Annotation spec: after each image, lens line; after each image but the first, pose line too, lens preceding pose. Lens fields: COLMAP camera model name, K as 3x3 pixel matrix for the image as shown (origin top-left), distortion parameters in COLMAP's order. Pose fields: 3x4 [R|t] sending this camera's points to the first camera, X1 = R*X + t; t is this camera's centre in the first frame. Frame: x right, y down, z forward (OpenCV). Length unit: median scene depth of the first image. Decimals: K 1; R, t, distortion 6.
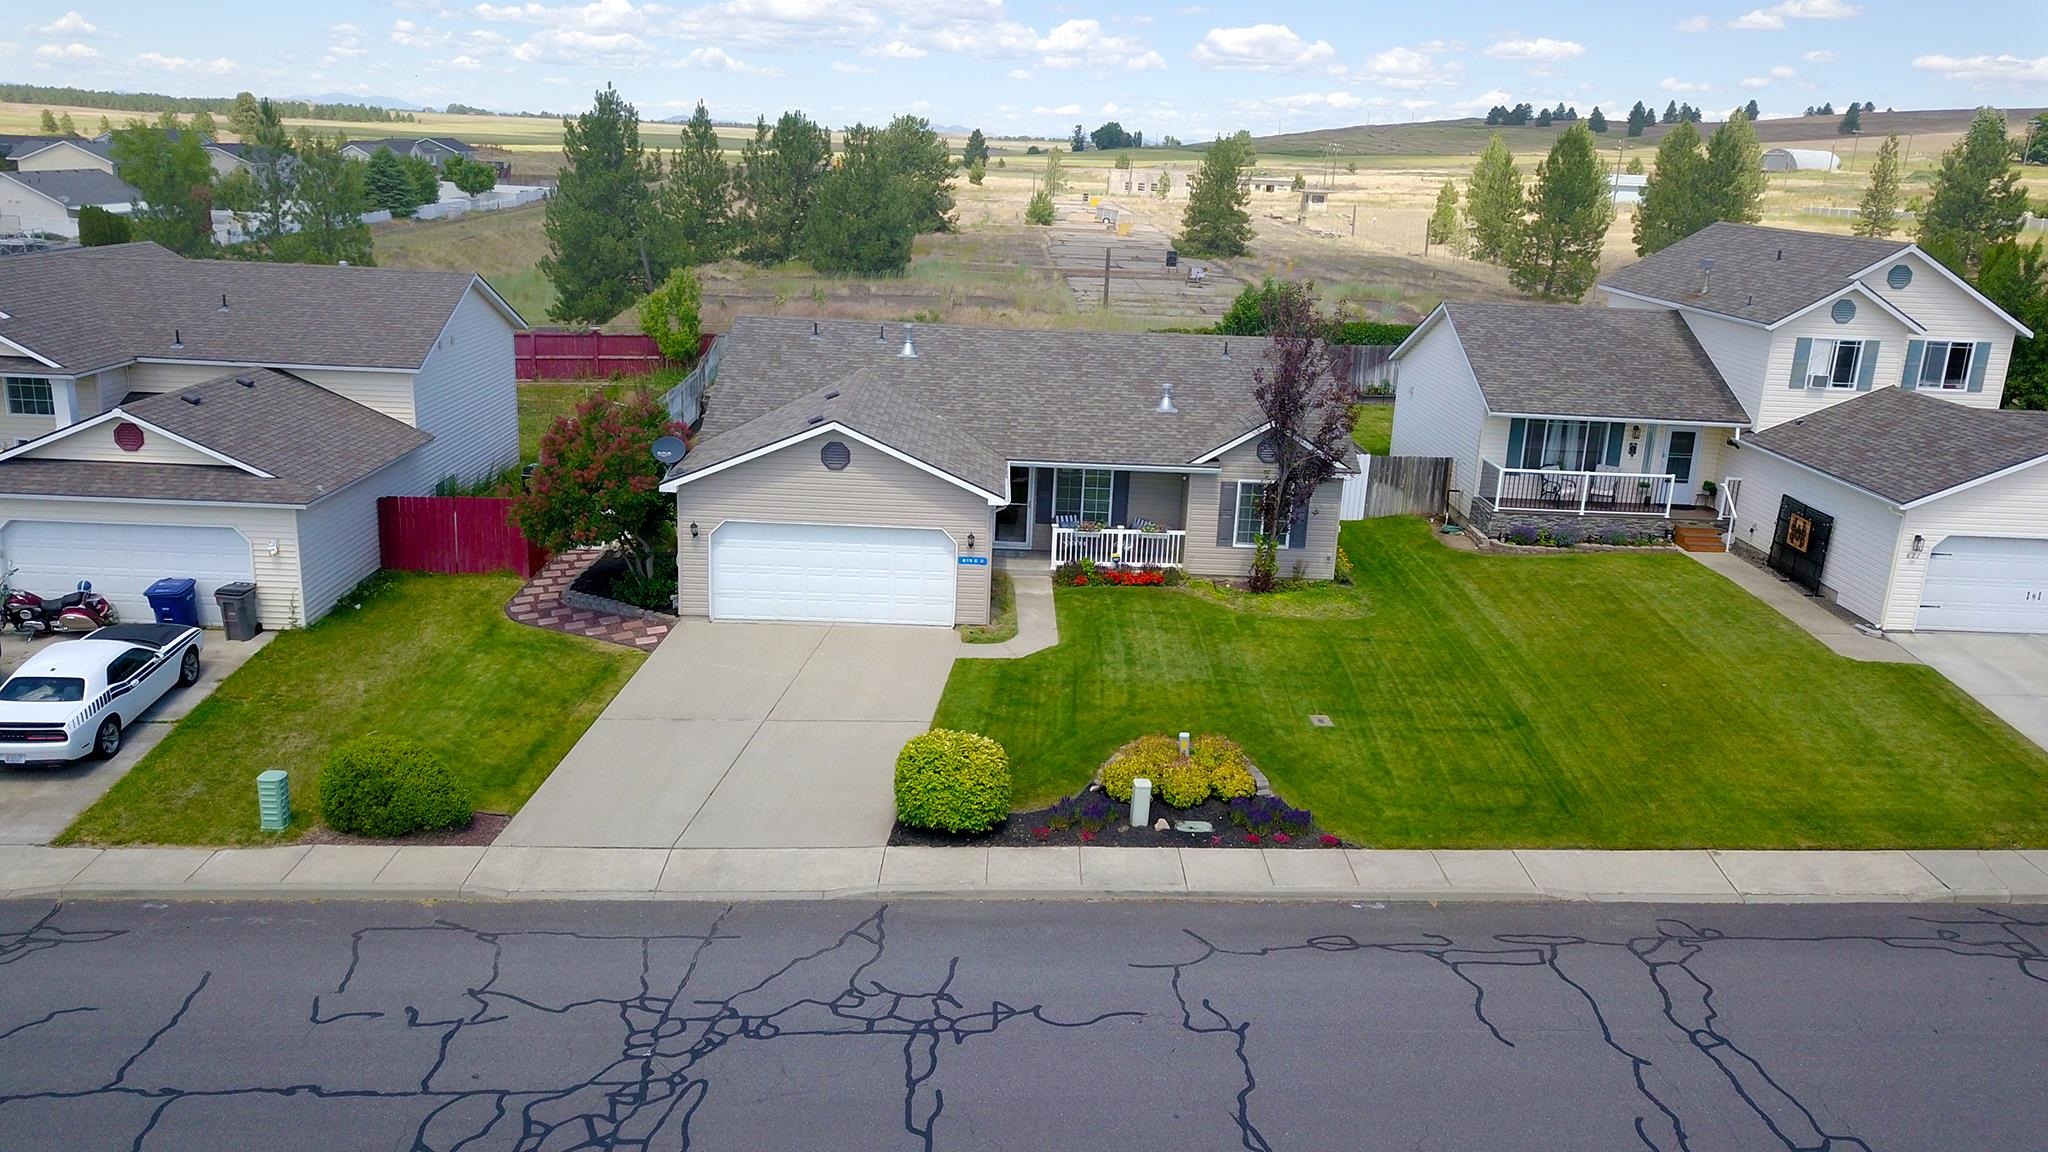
lens RADIAL K [[1563.4, 0, 1025.0], [0, 1563.4, 580.6], [0, 0, 1]] dist [0.008330, -0.005580]
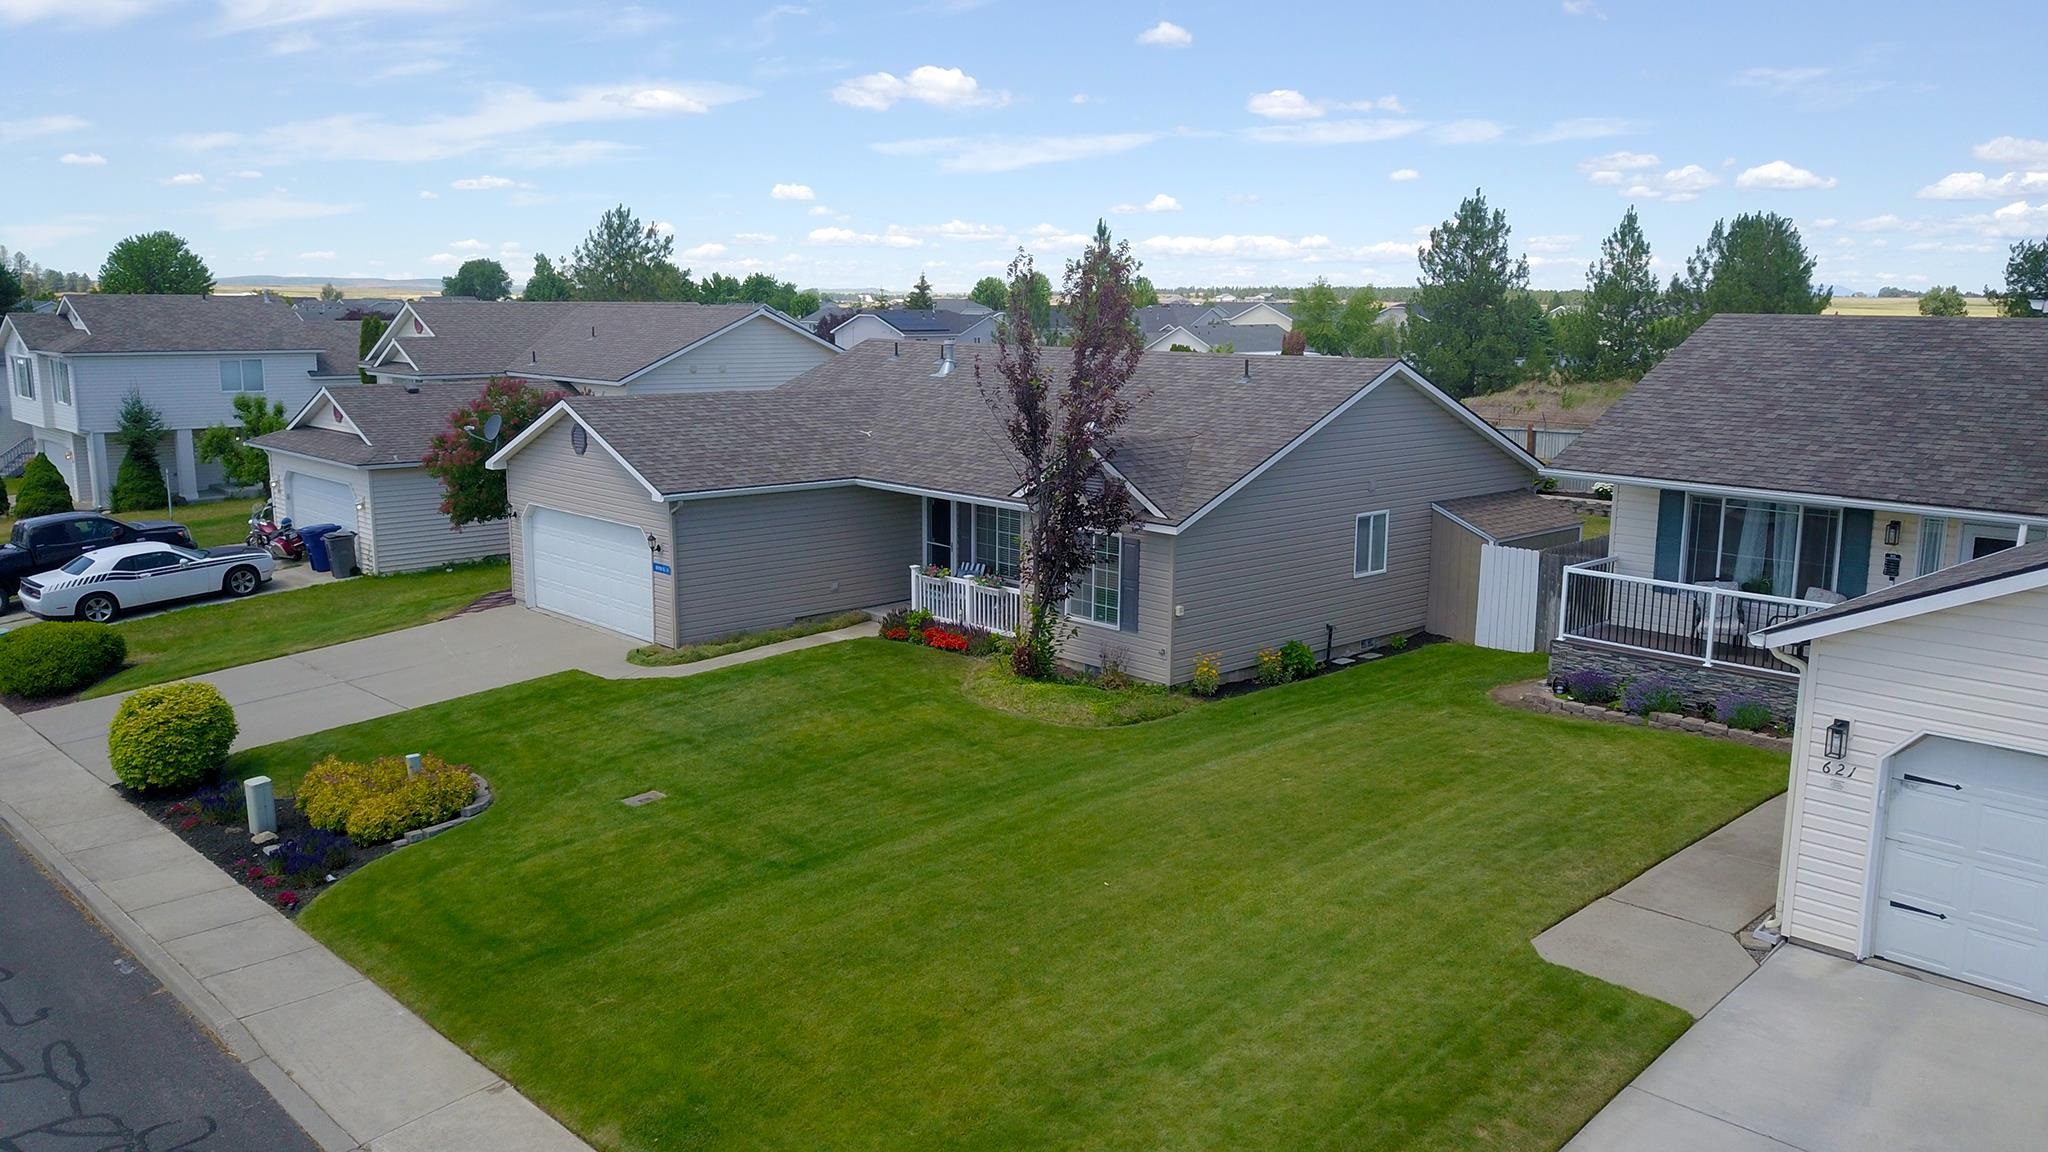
lens RADIAL K [[1563.4, 0, 1021.4], [0, 1563.4, 578.9], [0, 0, 1]] dist [0.008330, -0.005580]
pose [[0.675888, 0.096844, -0.730614, 0.657857], [-0.180053, 0.982988, -0.036270, -0.010364], [0.714672, 0.156063, 0.681827, 0.507384]]
